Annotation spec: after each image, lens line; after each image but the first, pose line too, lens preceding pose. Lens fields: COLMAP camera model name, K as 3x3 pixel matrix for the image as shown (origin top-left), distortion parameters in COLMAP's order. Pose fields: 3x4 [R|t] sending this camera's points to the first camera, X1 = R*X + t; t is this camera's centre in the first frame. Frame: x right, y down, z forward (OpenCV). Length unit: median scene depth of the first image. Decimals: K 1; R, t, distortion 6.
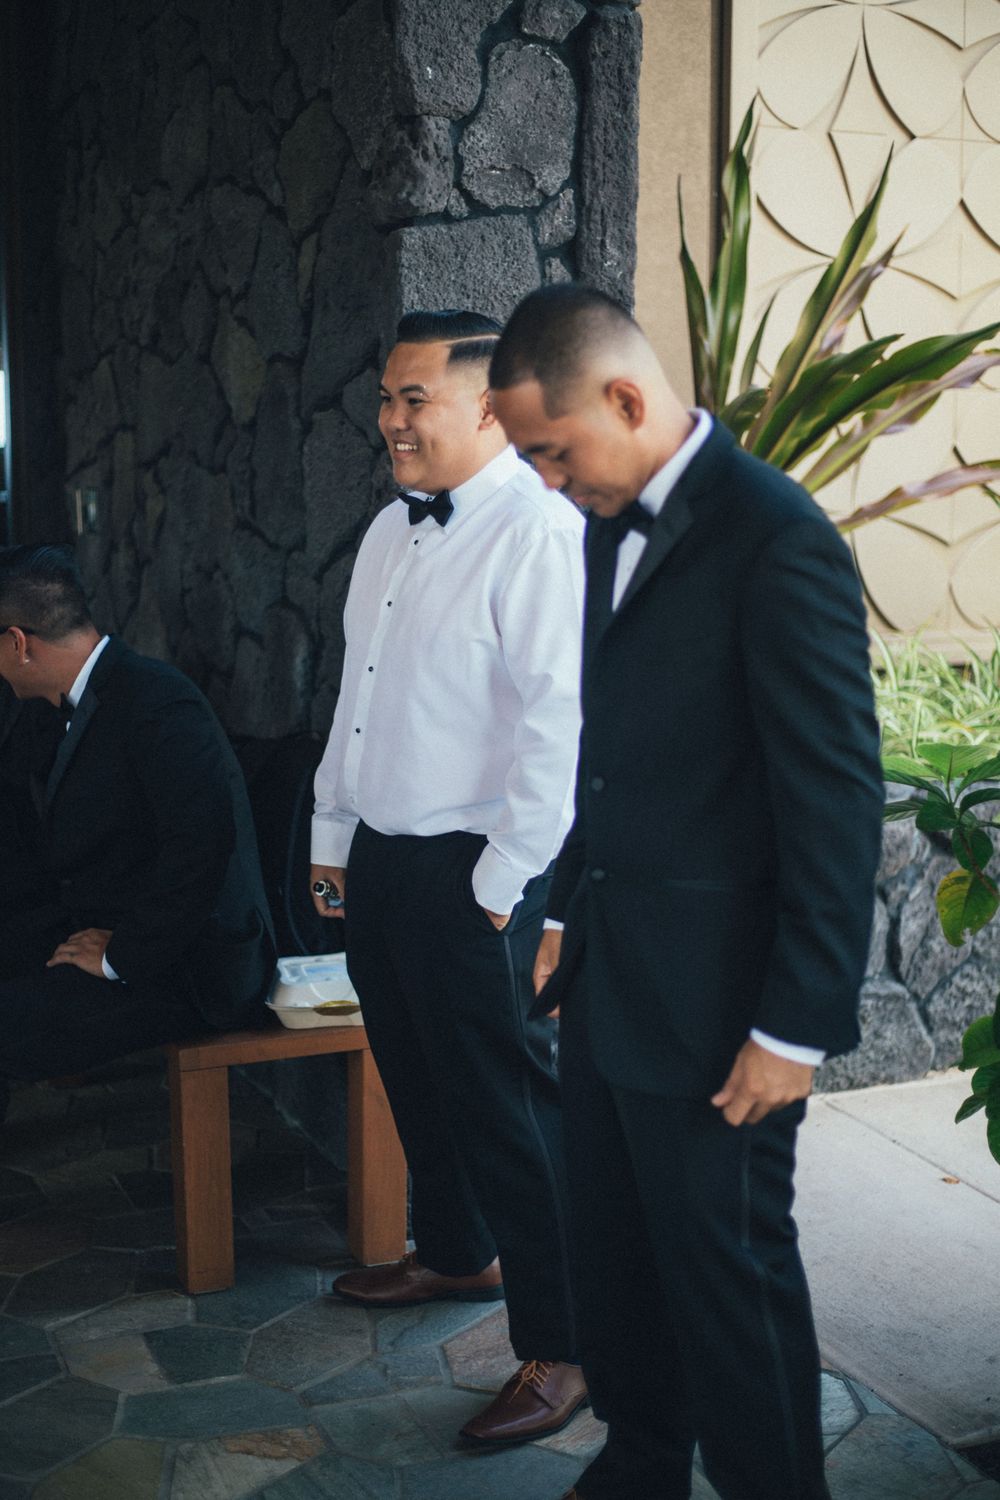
lens RADIAL K [[2411.9, 0, 500.4], [0, 2411.9, 748.9], [0, 0, 1]] dist [-0.143949, 0.000000]
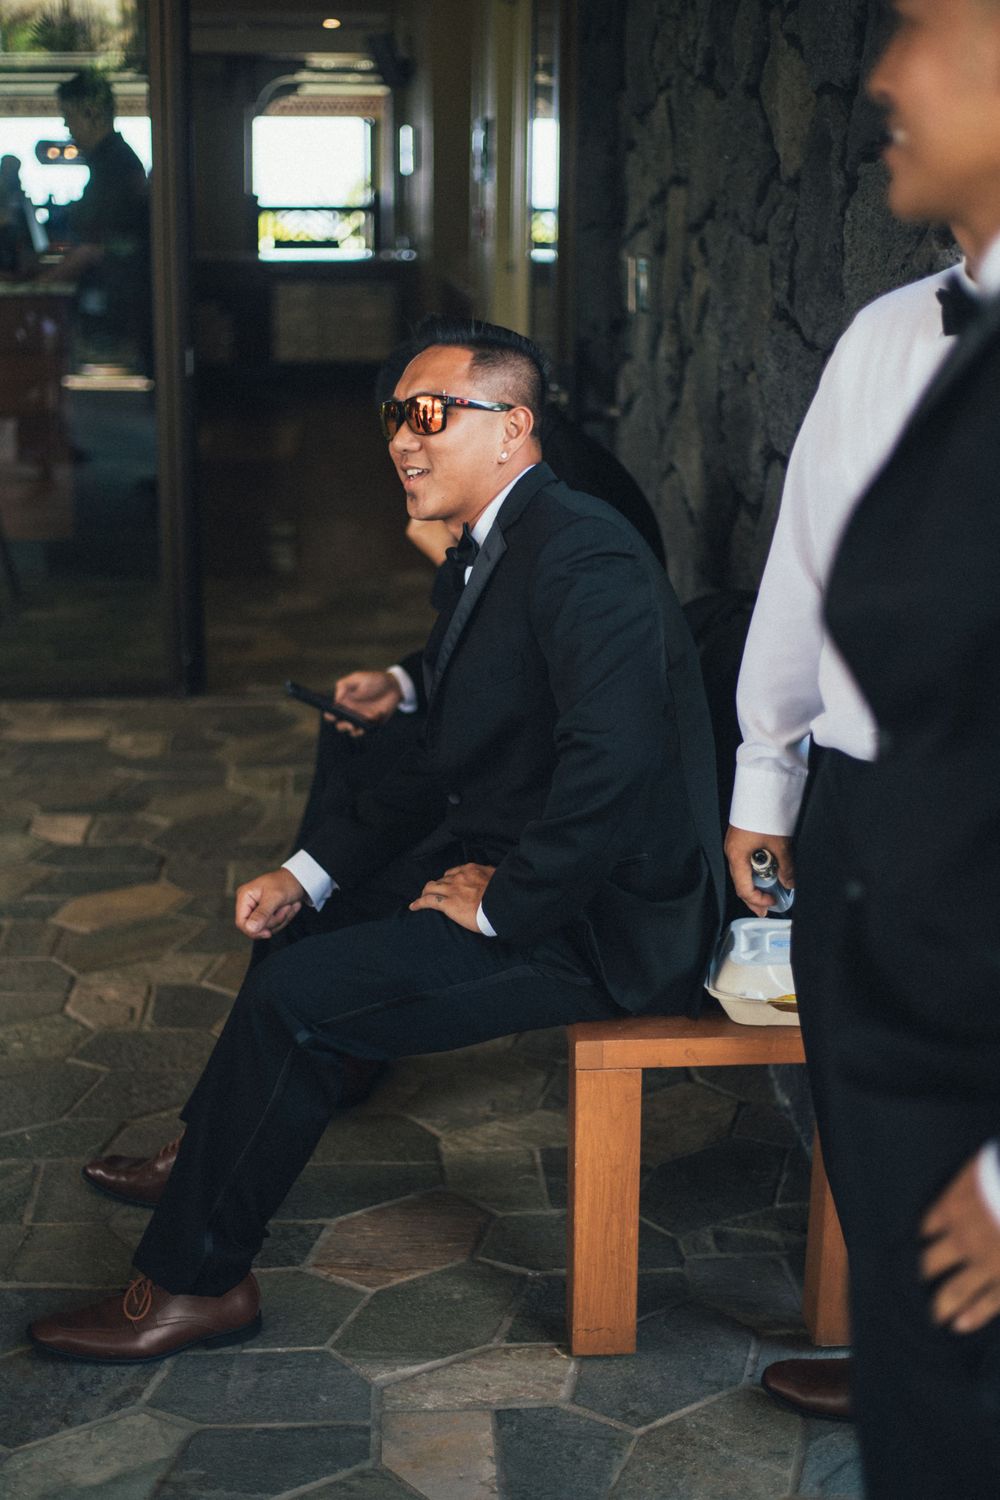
lens RADIAL K [[2411.9, 0, 498.5], [0, 2411.9, 750.5], [0, 0, 1]] dist [-0.143949, 0.000000]
pose [[0.952880, 0.093413, -0.288606, 0.038650], [-0.065490, 0.992318, 0.104956, -0.030948], [0.296193, -0.081110, 0.951678, 0.254245]]
